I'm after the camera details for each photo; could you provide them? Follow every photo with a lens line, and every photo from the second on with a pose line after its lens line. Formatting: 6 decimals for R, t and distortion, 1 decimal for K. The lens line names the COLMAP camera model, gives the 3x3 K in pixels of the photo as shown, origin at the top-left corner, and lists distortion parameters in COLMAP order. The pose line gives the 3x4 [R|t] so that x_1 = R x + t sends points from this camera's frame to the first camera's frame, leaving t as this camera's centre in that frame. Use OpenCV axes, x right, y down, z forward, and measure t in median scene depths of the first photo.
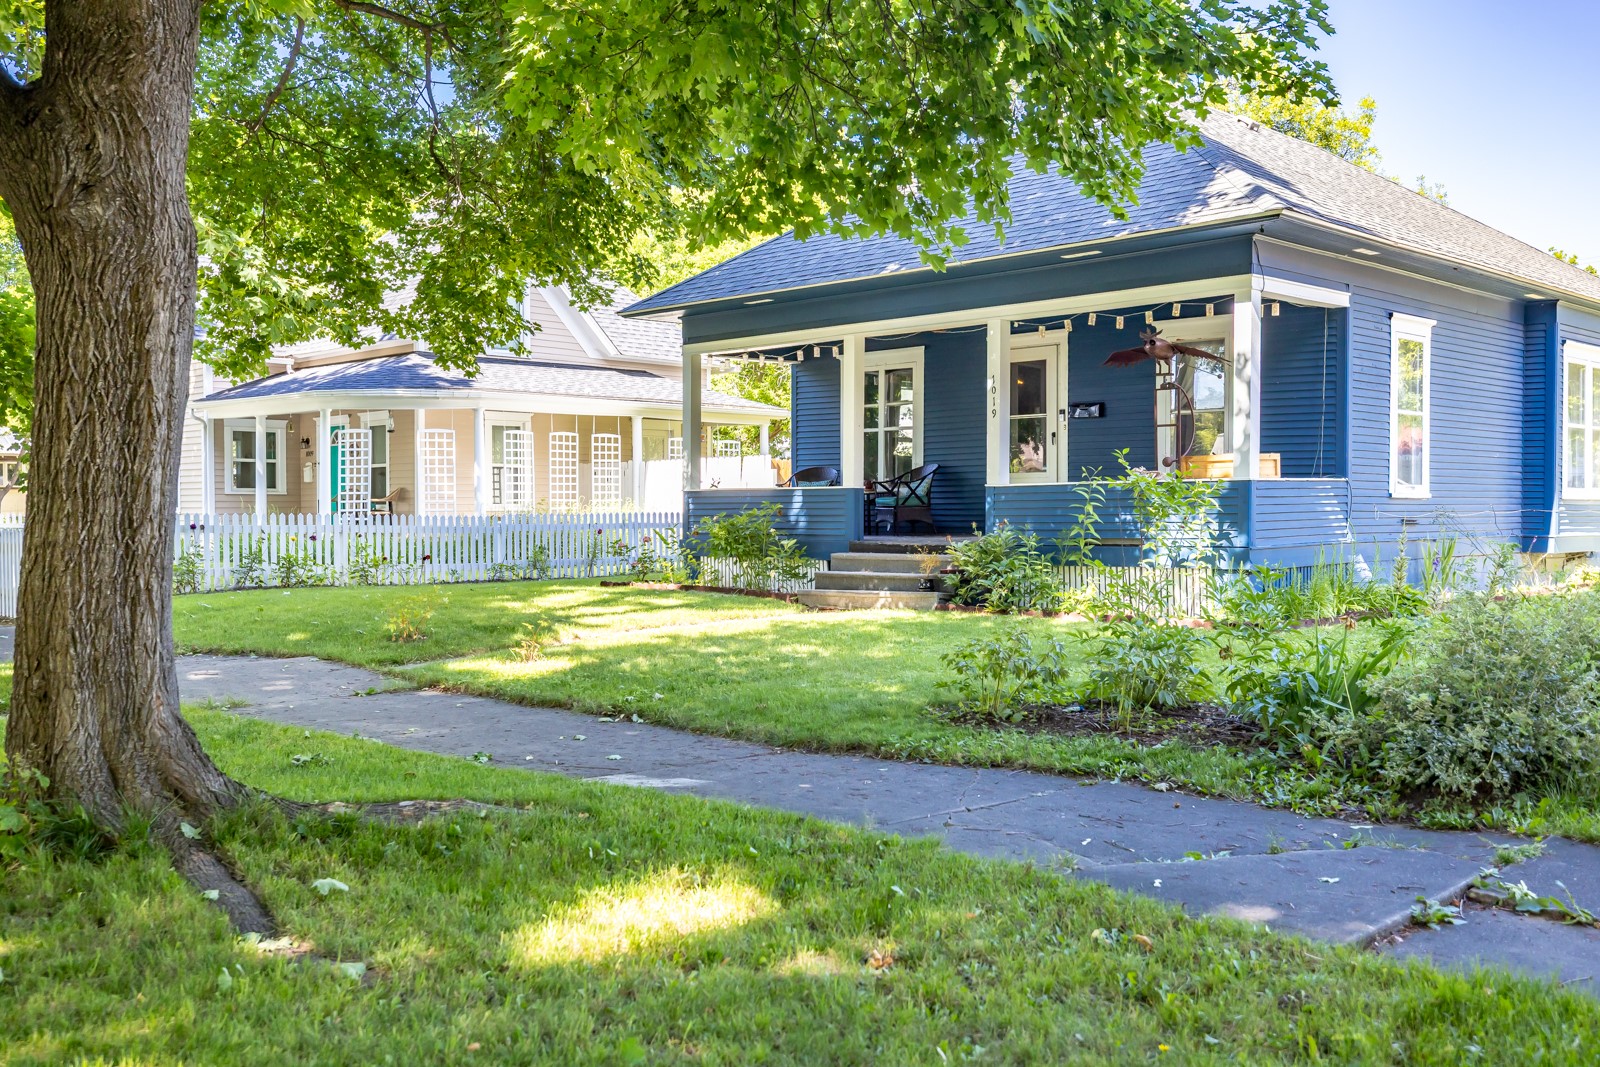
lens RADIAL K [[1516.2, 0, 798.4], [0, 1516.2, 534.8], [0, 0, 1]] dist [0.008388, 0.000000]
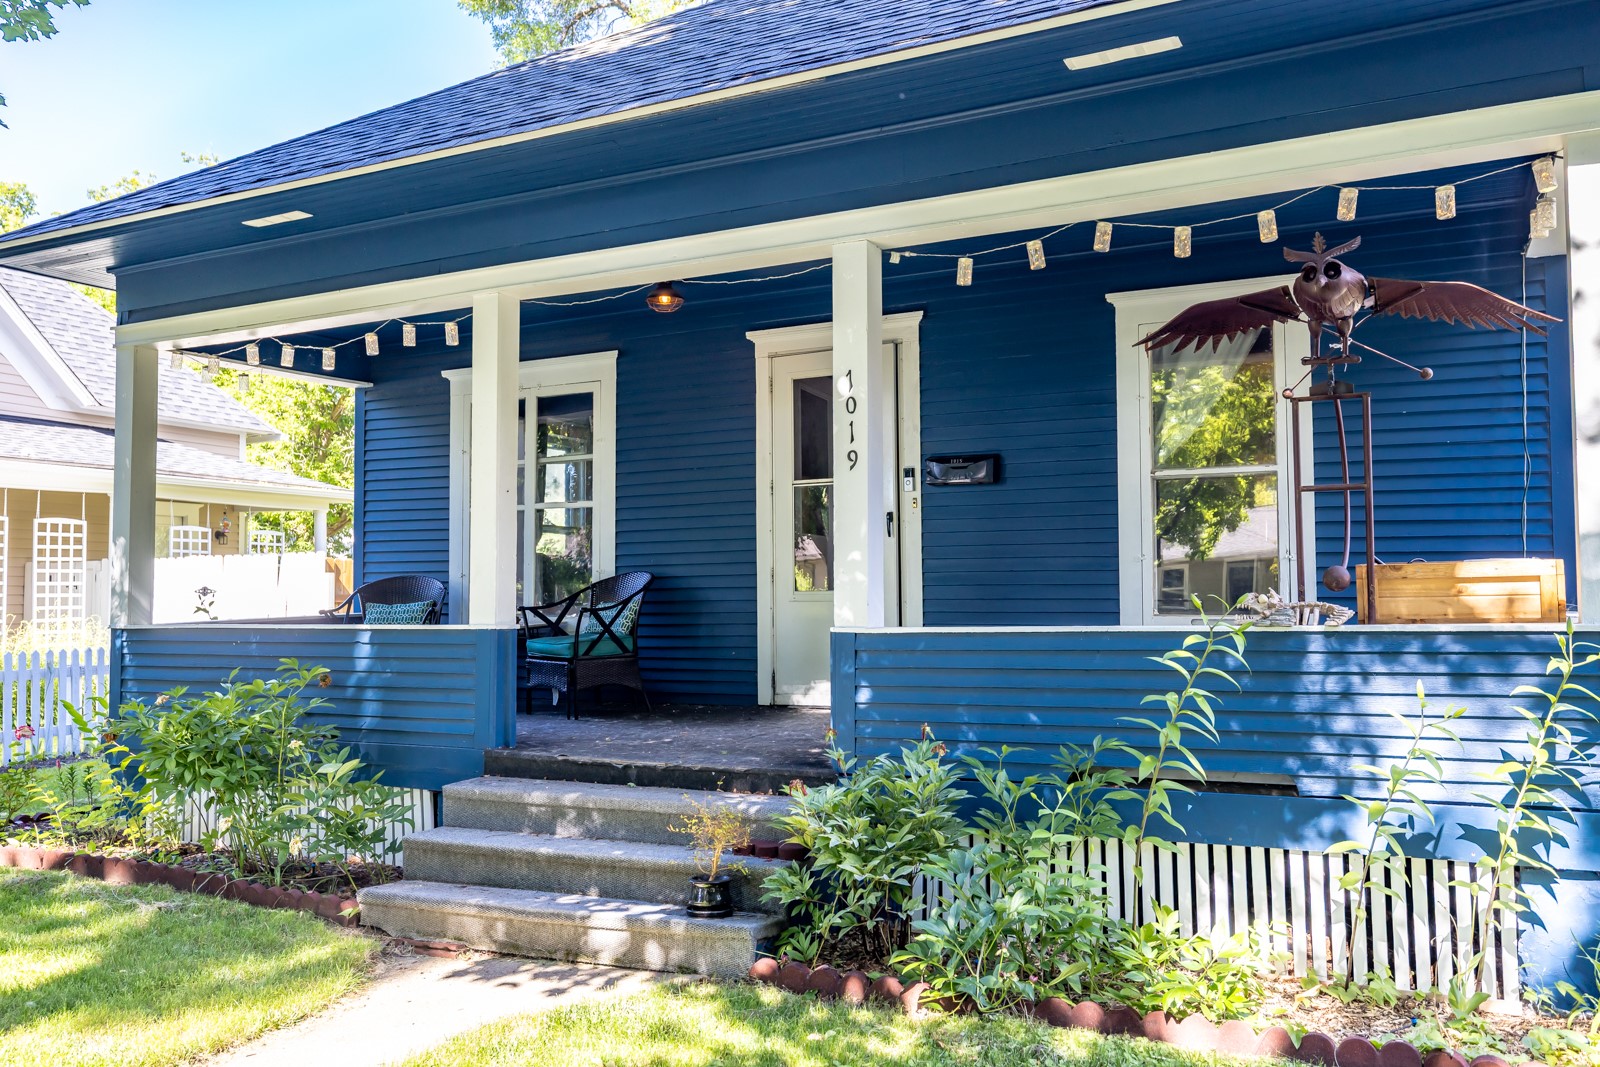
lens RADIAL K [[1289.9, 0, 793.2], [0, 1289.9, 536.6], [0, 0, 1]] dist [0.000421, 0.014950]
pose [[0.950551, 0.009096, 0.310436, 0.001673], [0.010812, 0.997996, -0.062349, -0.032811], [-0.310381, 0.062622, 0.948547, 0.599452]]
